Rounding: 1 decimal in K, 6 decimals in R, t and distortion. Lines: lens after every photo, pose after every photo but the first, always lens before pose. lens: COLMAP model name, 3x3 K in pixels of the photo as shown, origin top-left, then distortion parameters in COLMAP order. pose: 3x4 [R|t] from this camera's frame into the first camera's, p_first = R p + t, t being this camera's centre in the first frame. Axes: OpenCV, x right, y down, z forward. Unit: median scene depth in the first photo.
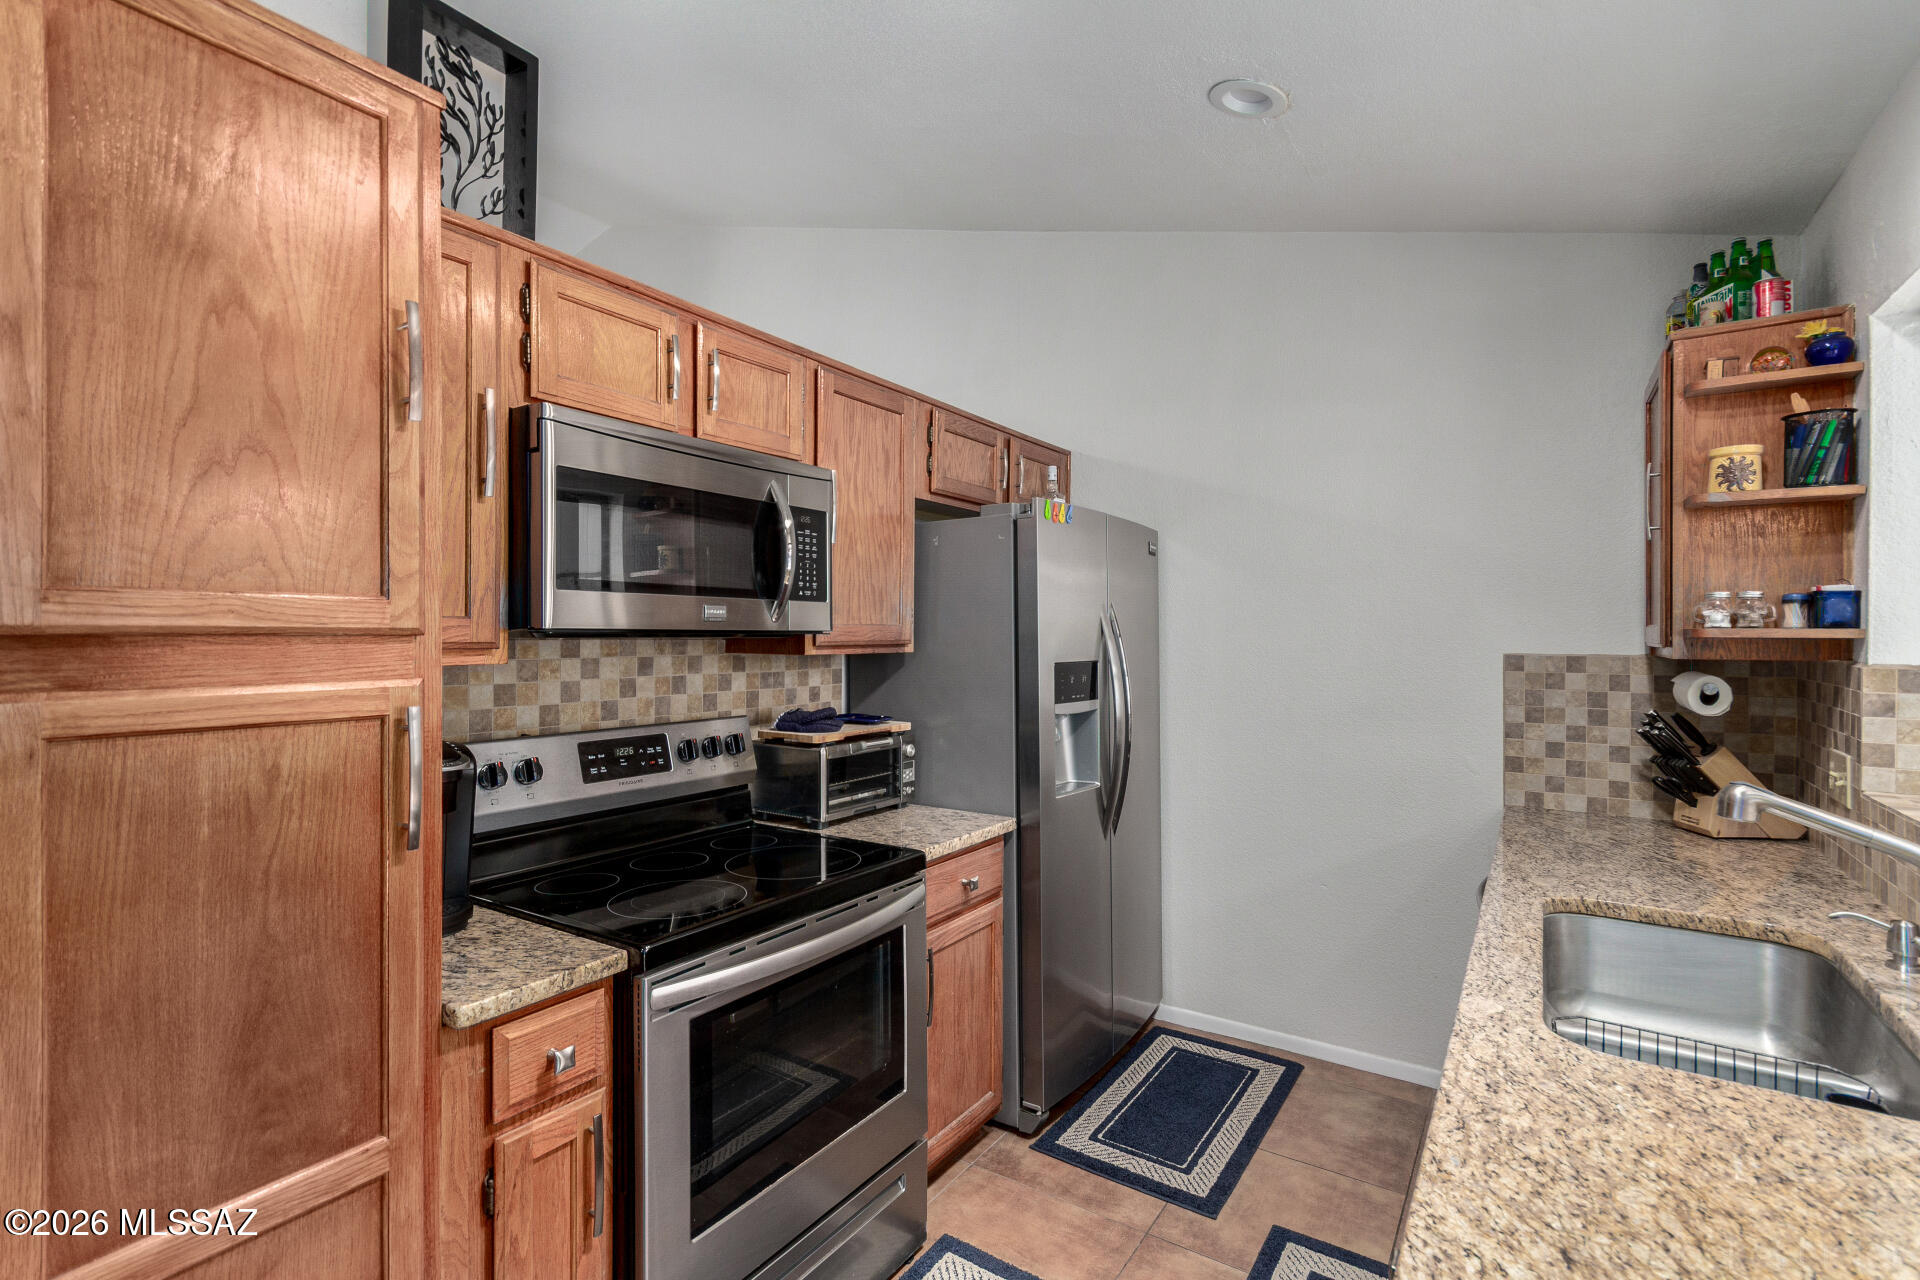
lens RADIAL K [[888.5, 0, 977.6], [0, 888.5, 641.1], [0, 0, 1]] dist [0.004117, 0.000748]
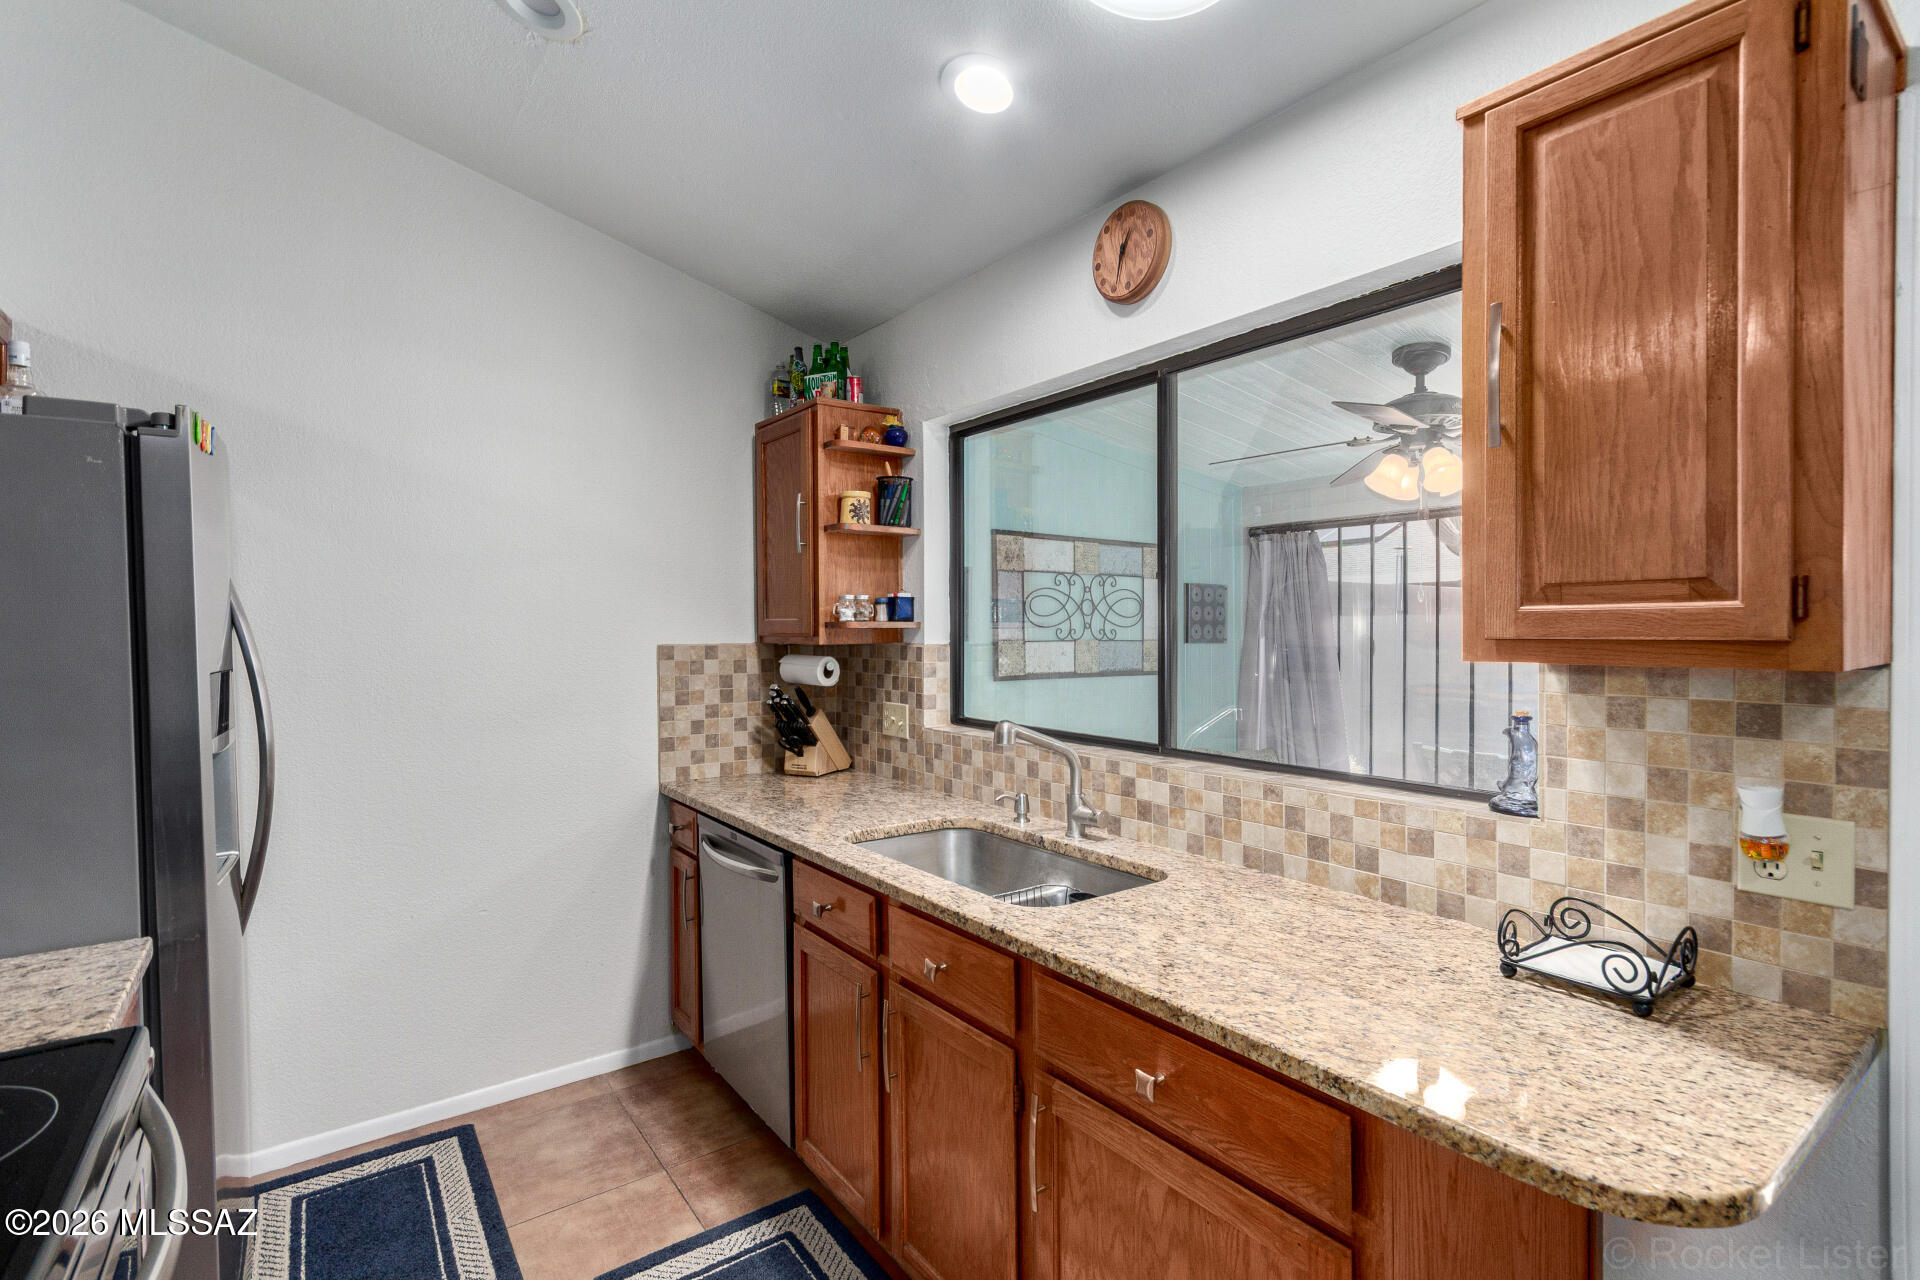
lens RADIAL K [[888.5, 0, 992.0], [0, 888.5, 640.6], [0, 0, 1]] dist [0.004117, 0.000748]
pose [[0.346025, -0.018446, 0.938044, -0.362530], [0.013088, 0.999804, 0.014833, -0.002164], [-0.938134, 0.007144, 0.346198, 0.297981]]
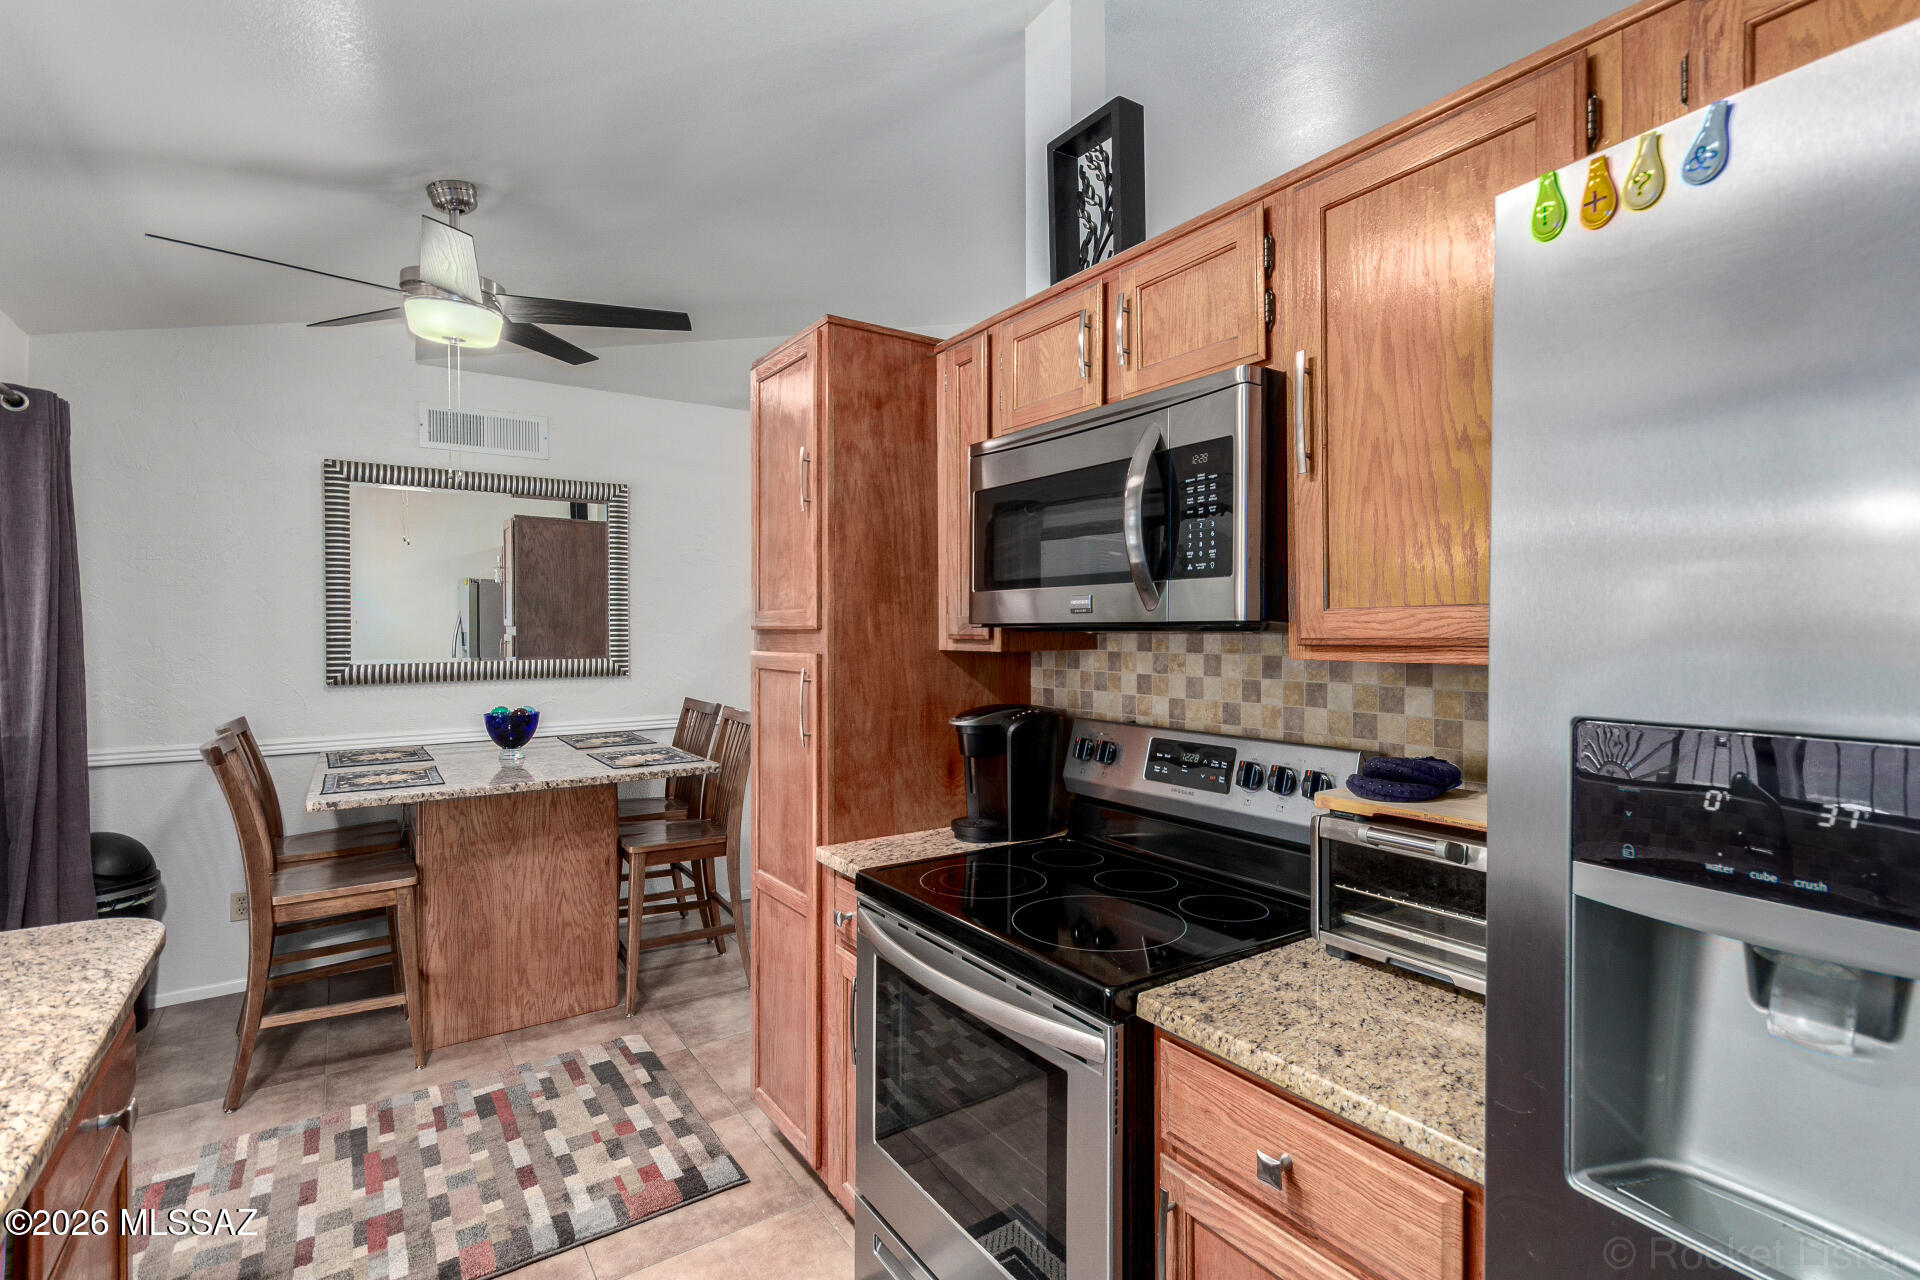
lens RADIAL K [[888.5, 0, 968.0], [0, 888.5, 634.0], [0, 0, 1]] dist [0.004117, 0.000748]
pose [[-0.375631, -0.000476, -0.926769, 0.490935], [-0.006557, 0.999976, 0.002143, -0.001827], [0.926746, 0.006881, -0.375625, 1.053760]]
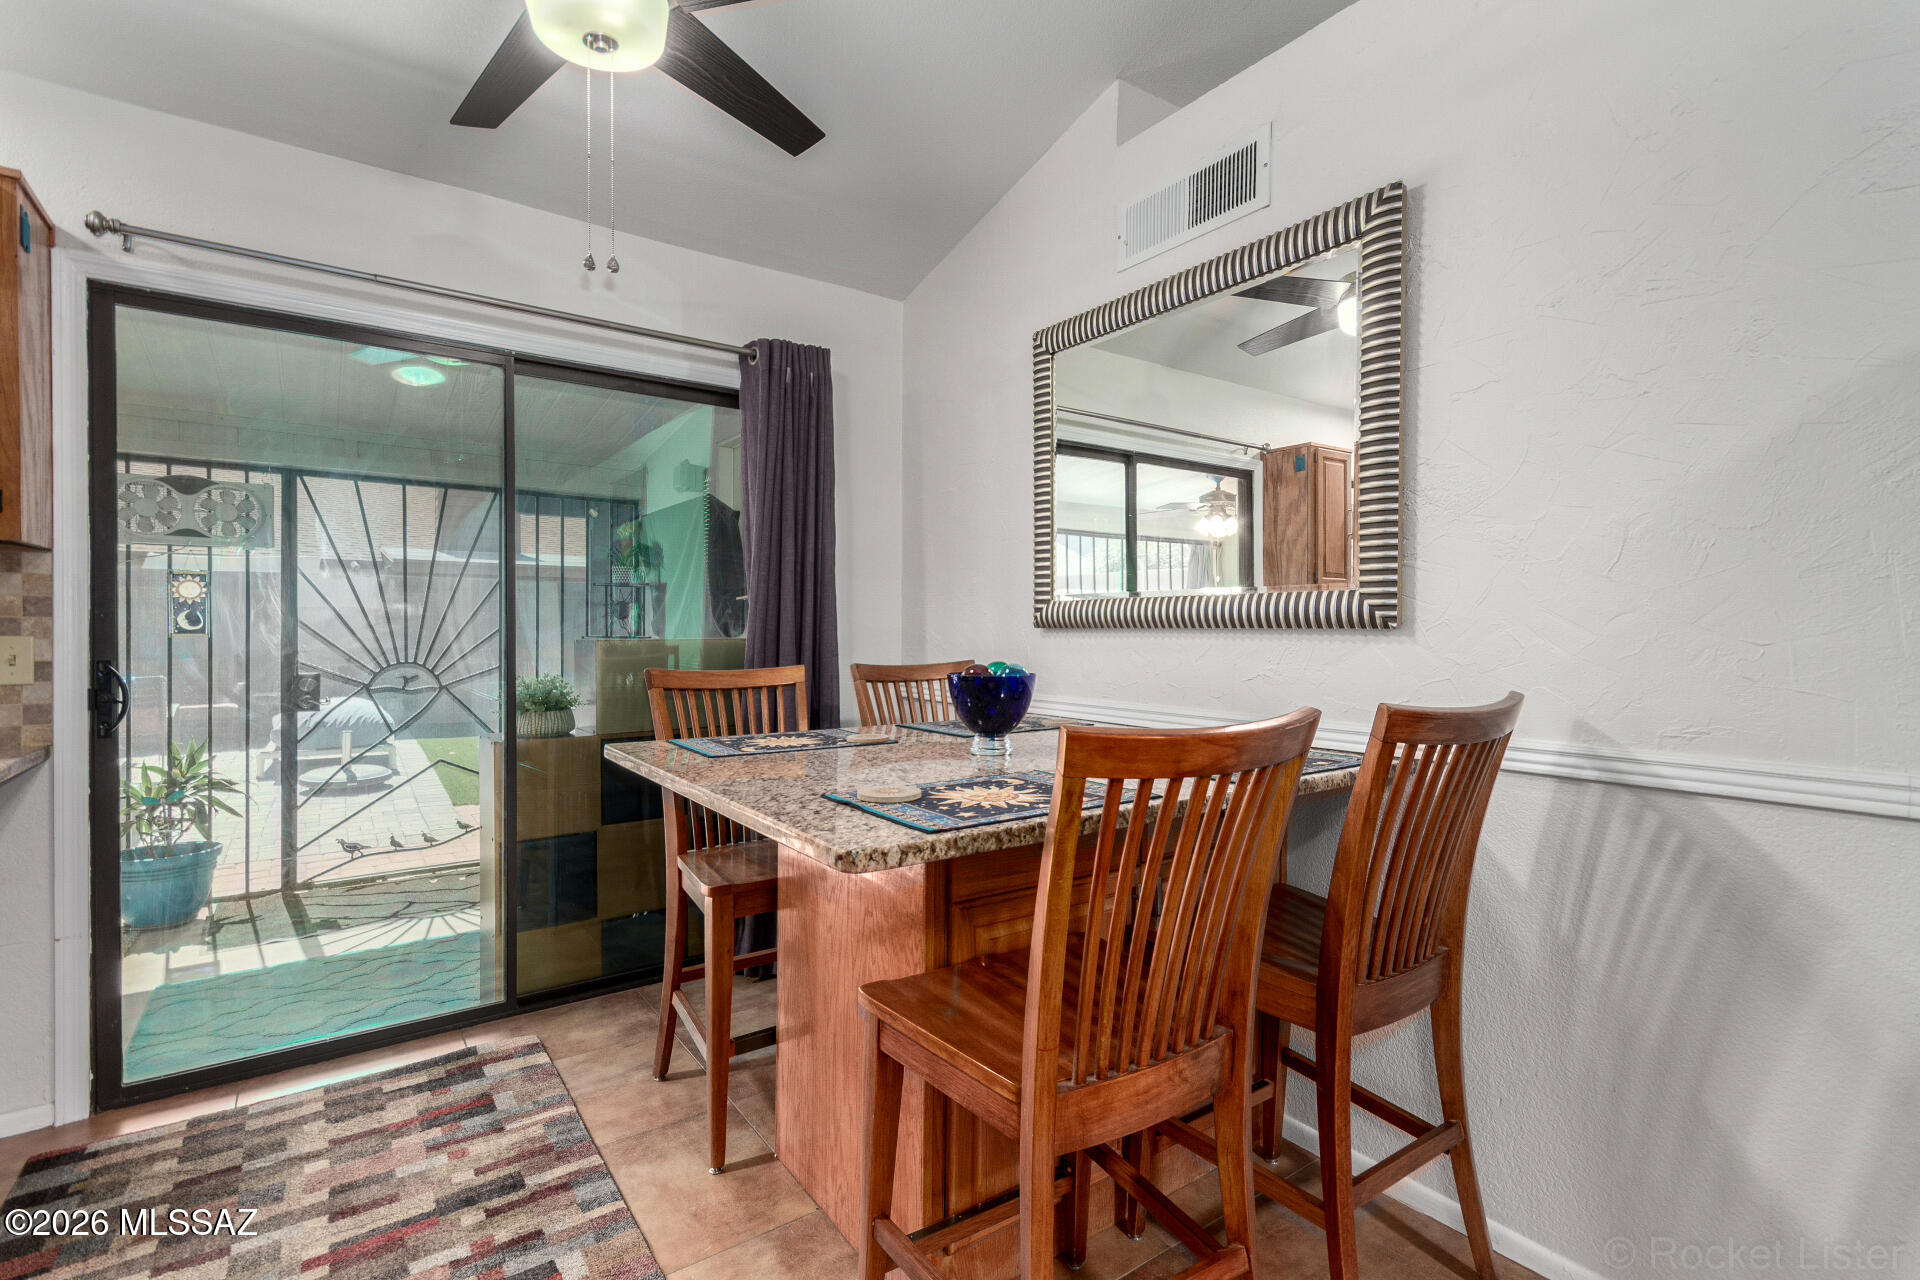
lens RADIAL K [[888.5, 0, 967.3], [0, 888.5, 642.3], [0, 0, 1]] dist [0.004117, 0.000748]
pose [[-0.931501, -0.015400, 0.363414, -0.983161], [-0.008355, 0.999746, 0.020949, 0.097564], [-0.363644, 0.016478, -0.931392, 0.535243]]
